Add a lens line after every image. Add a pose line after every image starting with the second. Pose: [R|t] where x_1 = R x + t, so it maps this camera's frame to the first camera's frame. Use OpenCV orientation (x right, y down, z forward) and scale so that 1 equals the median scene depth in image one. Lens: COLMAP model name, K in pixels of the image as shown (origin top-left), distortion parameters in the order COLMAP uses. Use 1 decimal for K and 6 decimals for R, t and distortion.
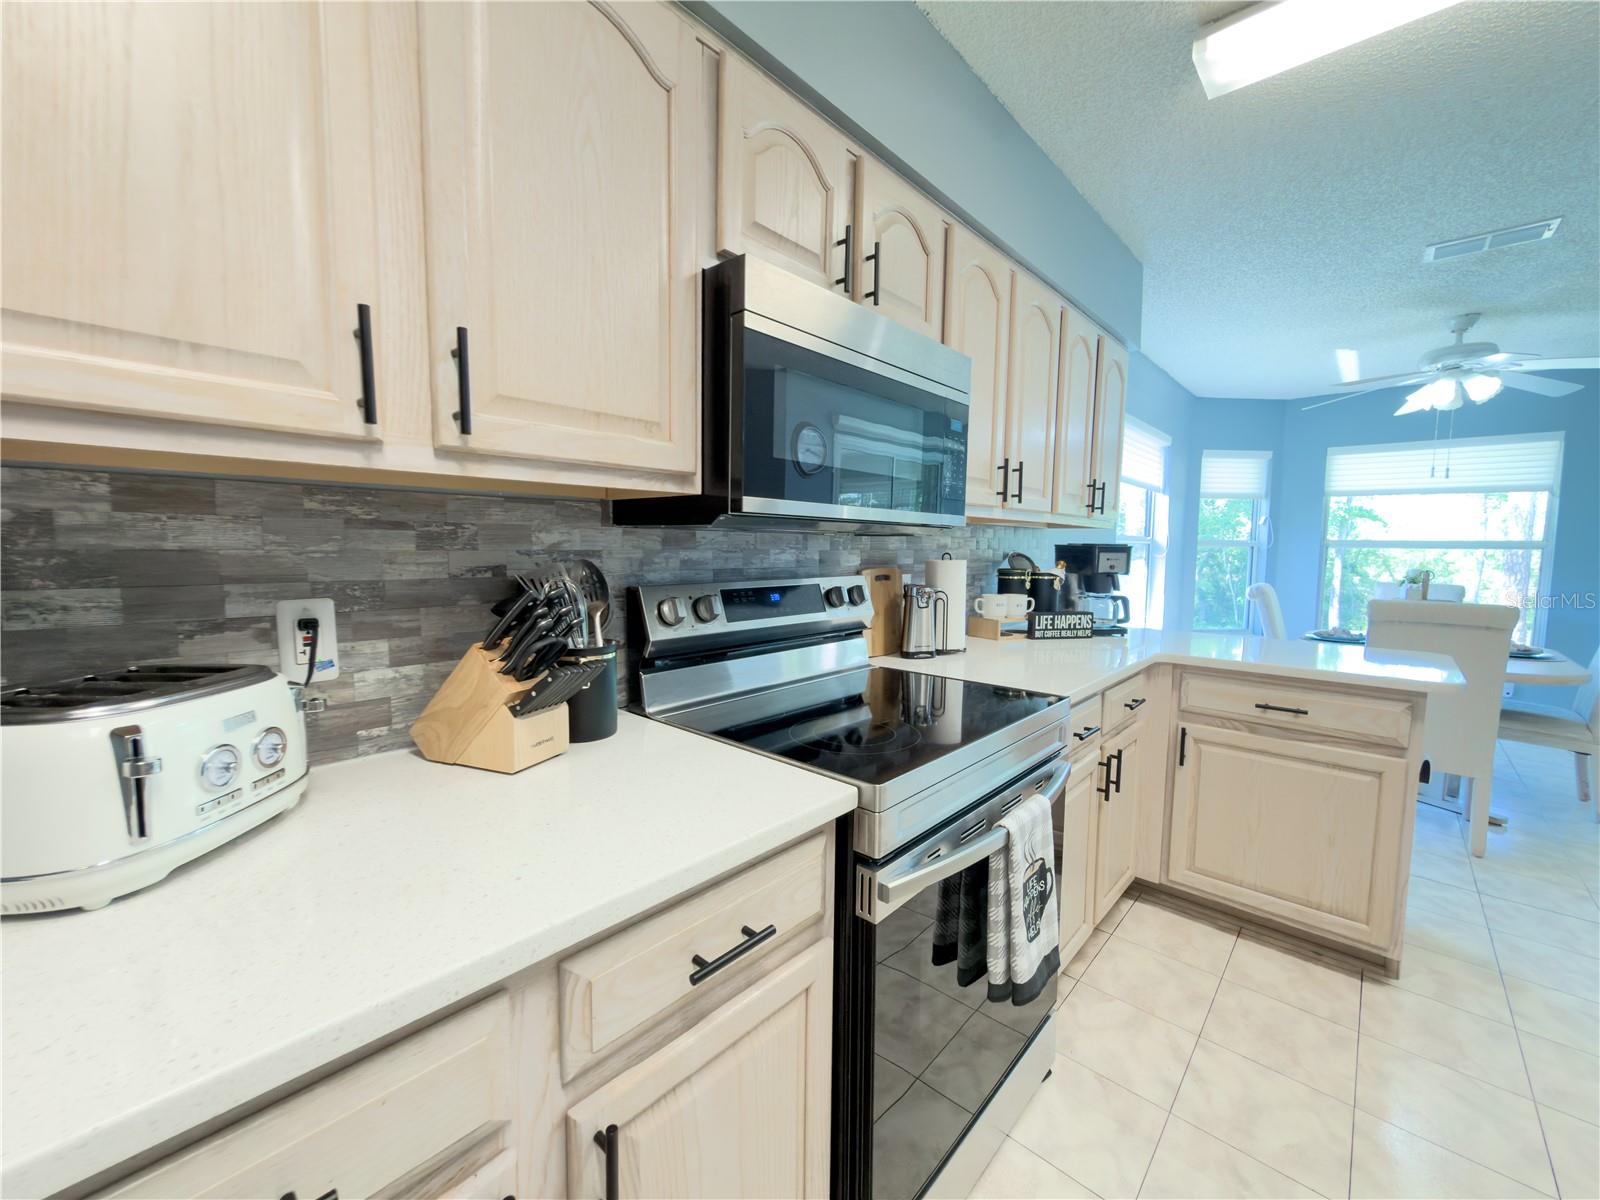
lens RADIAL K [[639.2, 0, 800.0], [0, 639.2, 600.0], [0, 0, 1]] dist [0.000690, 0.000442]
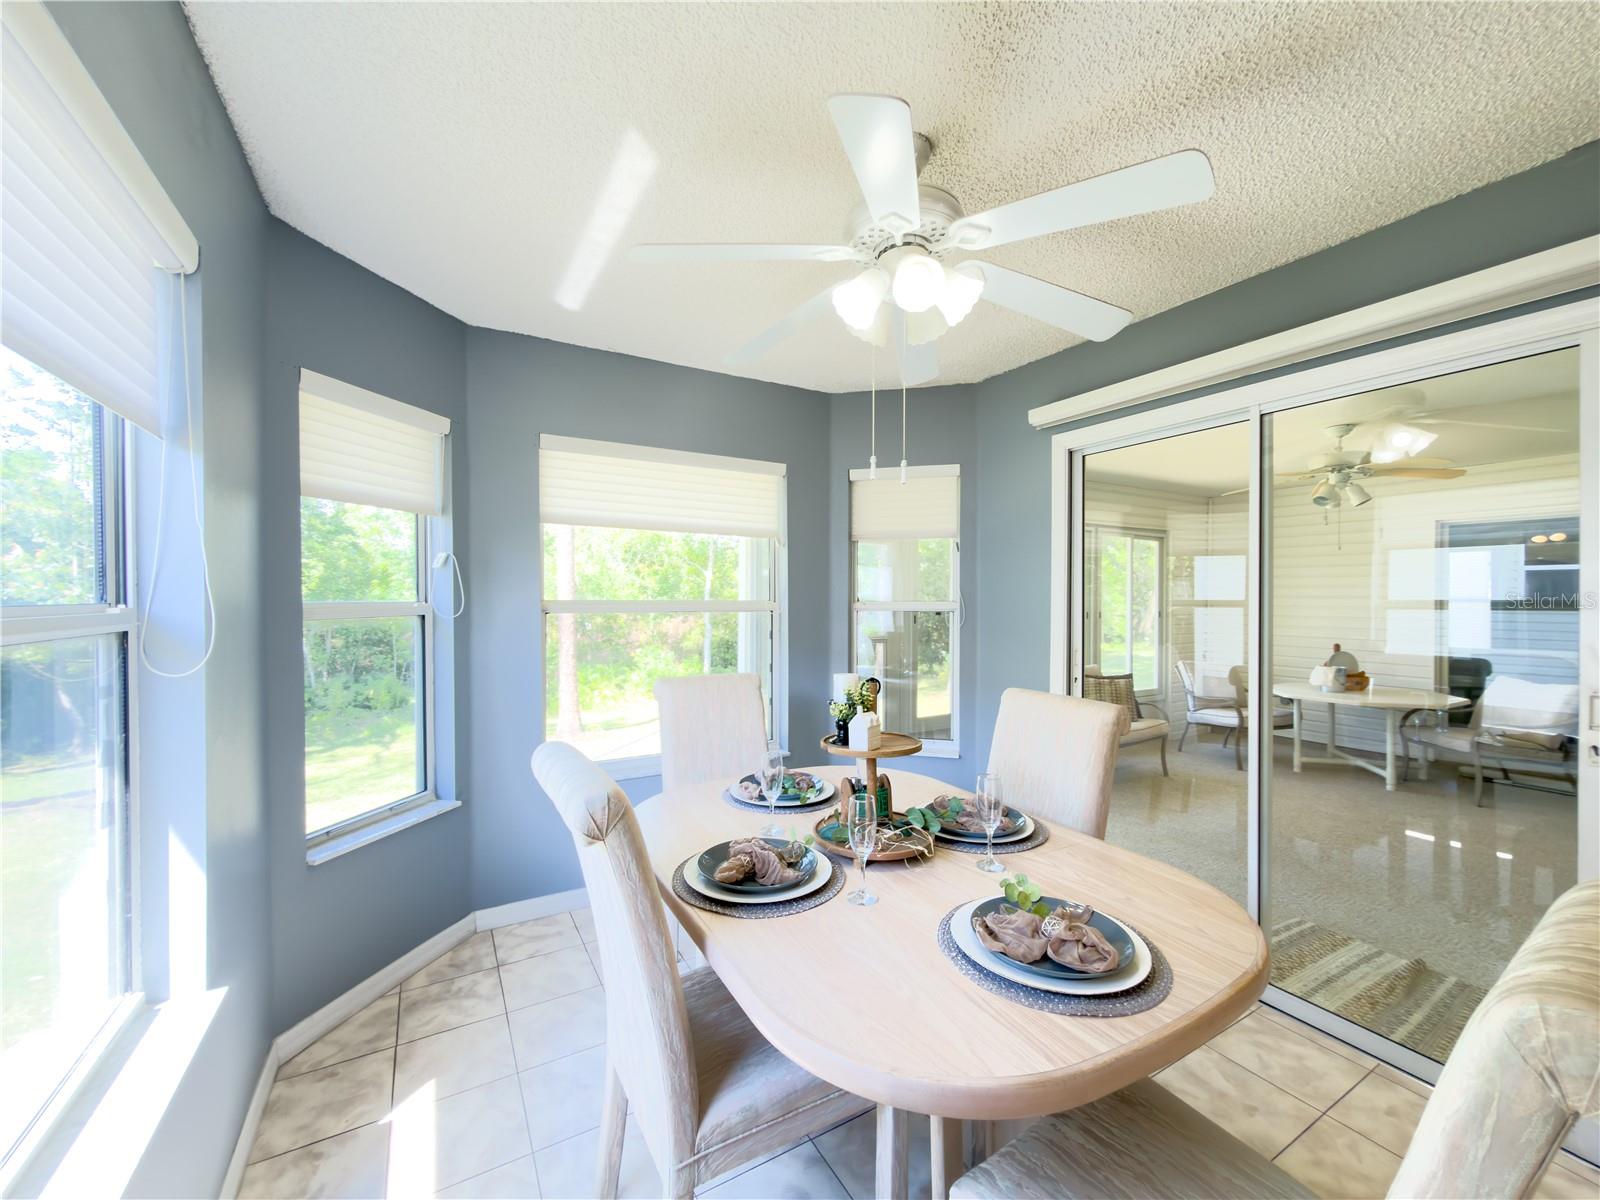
lens RADIAL K [[639.2, 0, 800.0], [0, 639.2, 600.0], [0, 0, 1]] dist [0.000690, 0.000442]
pose [[0.301059, -0.015889, 0.953473, 1.362982], [0.084313, 0.996389, -0.010018, -0.265613], [-0.949871, 0.083406, 0.301311, 2.361186]]
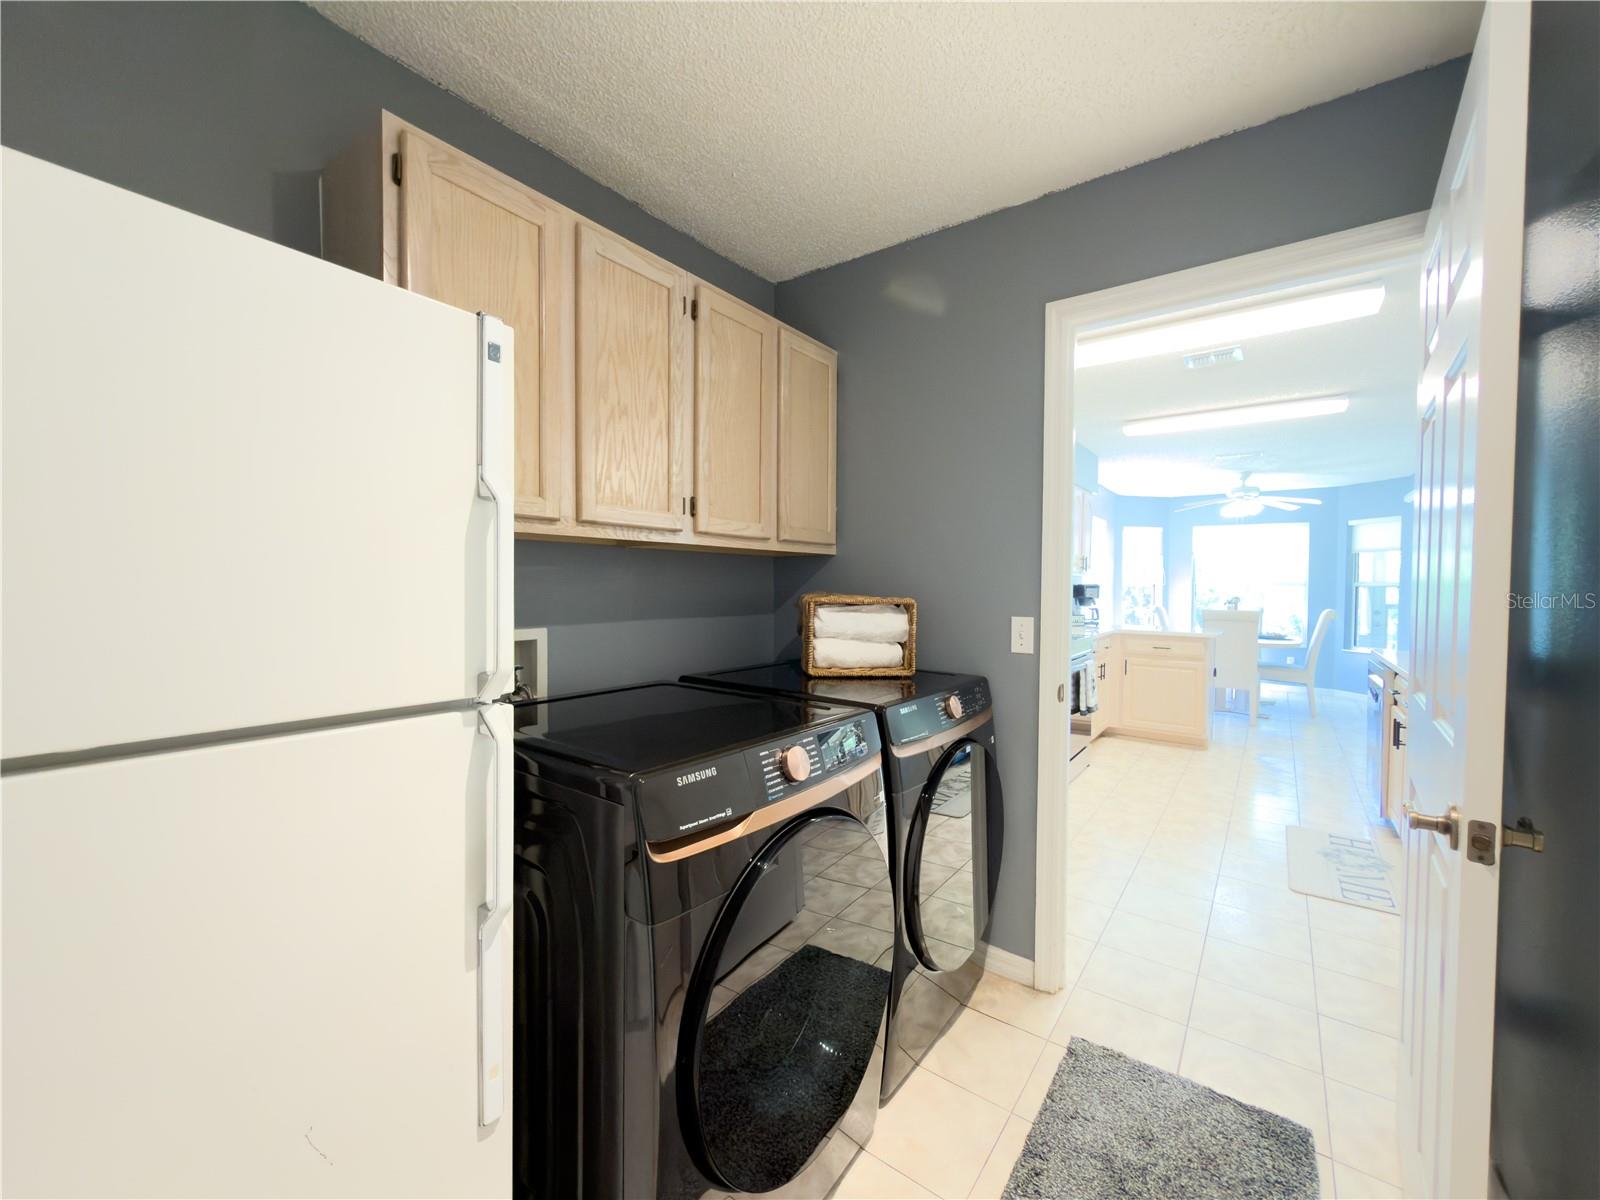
lens RADIAL K [[639.2, 0, 800.0], [0, 639.2, 600.0], [0, 0, 1]] dist [0.000690, 0.000442]
pose [[0.994910, -0.002558, 0.100739, -1.421987], [0.008129, 0.998457, -0.054934, 0.153621], [-0.100443, 0.055473, 0.993395, -2.111083]]
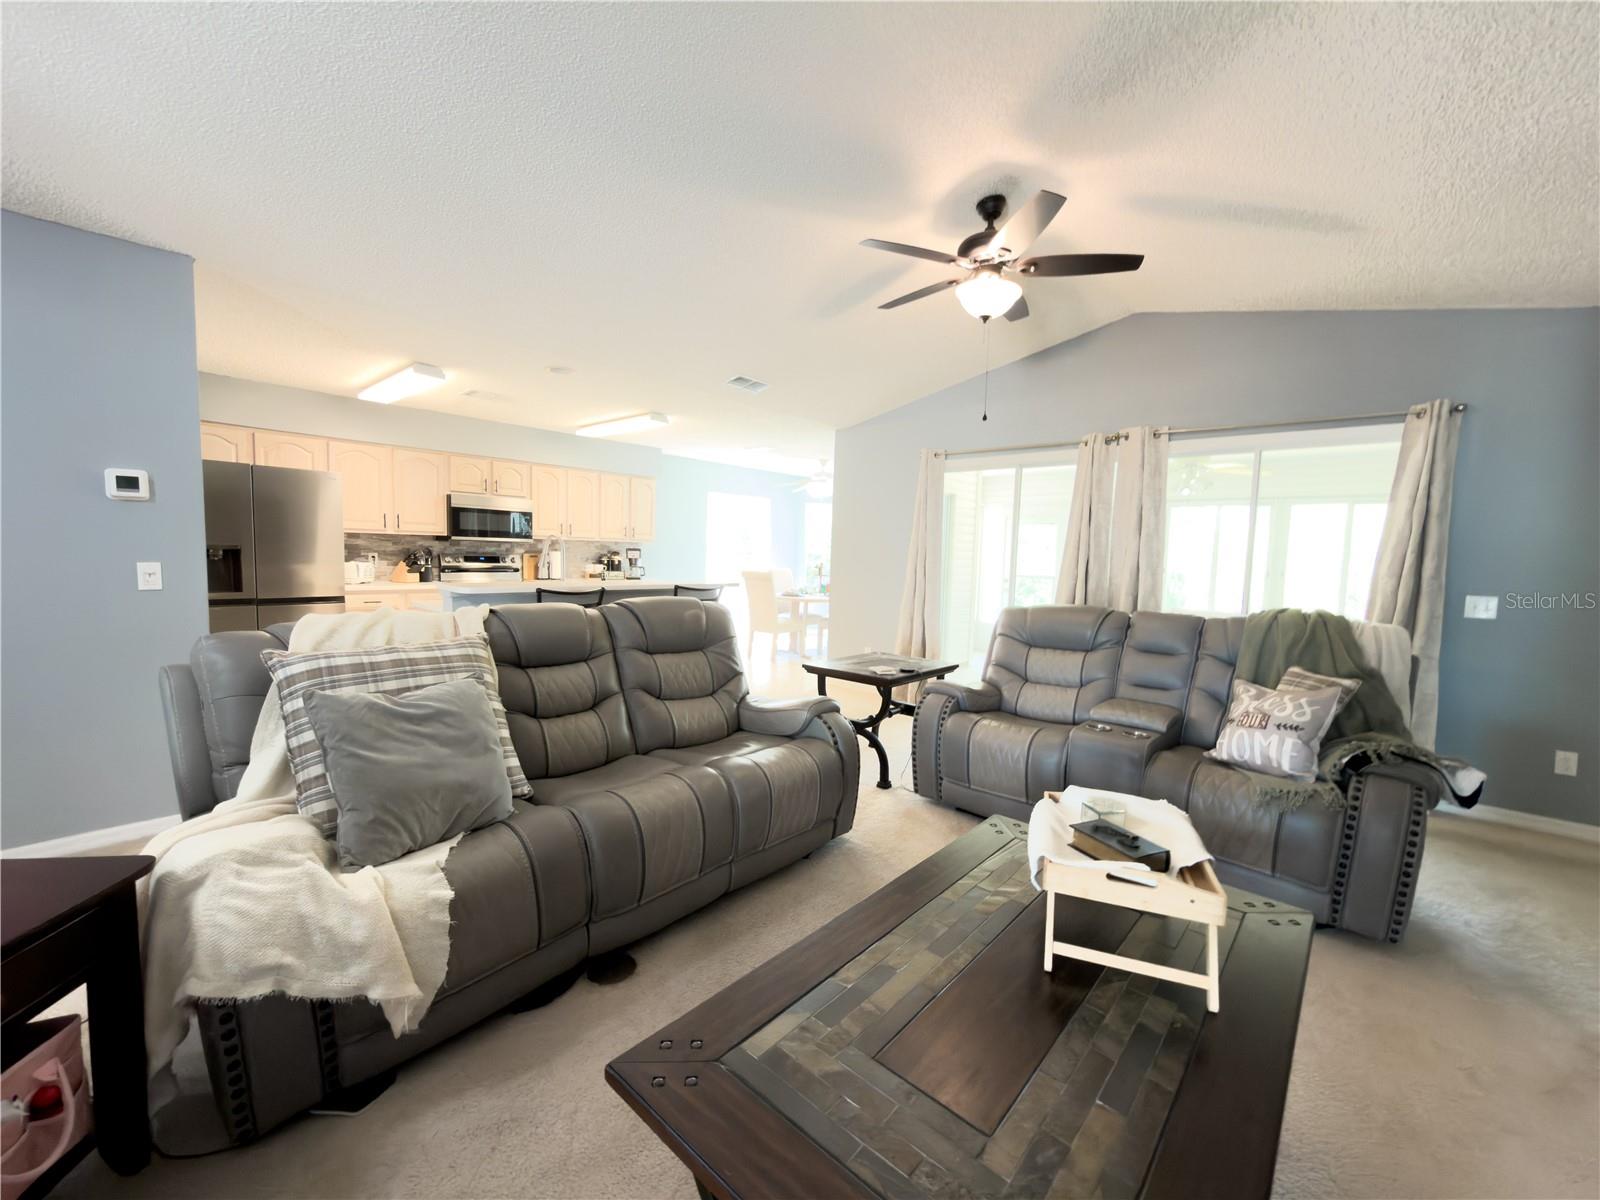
lens RADIAL K [[639.2, 0, 800.0], [0, 639.2, 600.0], [0, 0, 1]] dist [0.000690, 0.000442]
pose [[0.999680, 0.020884, 0.014281, 2.300830], [-0.020803, 0.999767, -0.005776, 0.286451], [-0.014399, 0.005477, 0.999881, -3.684915]]
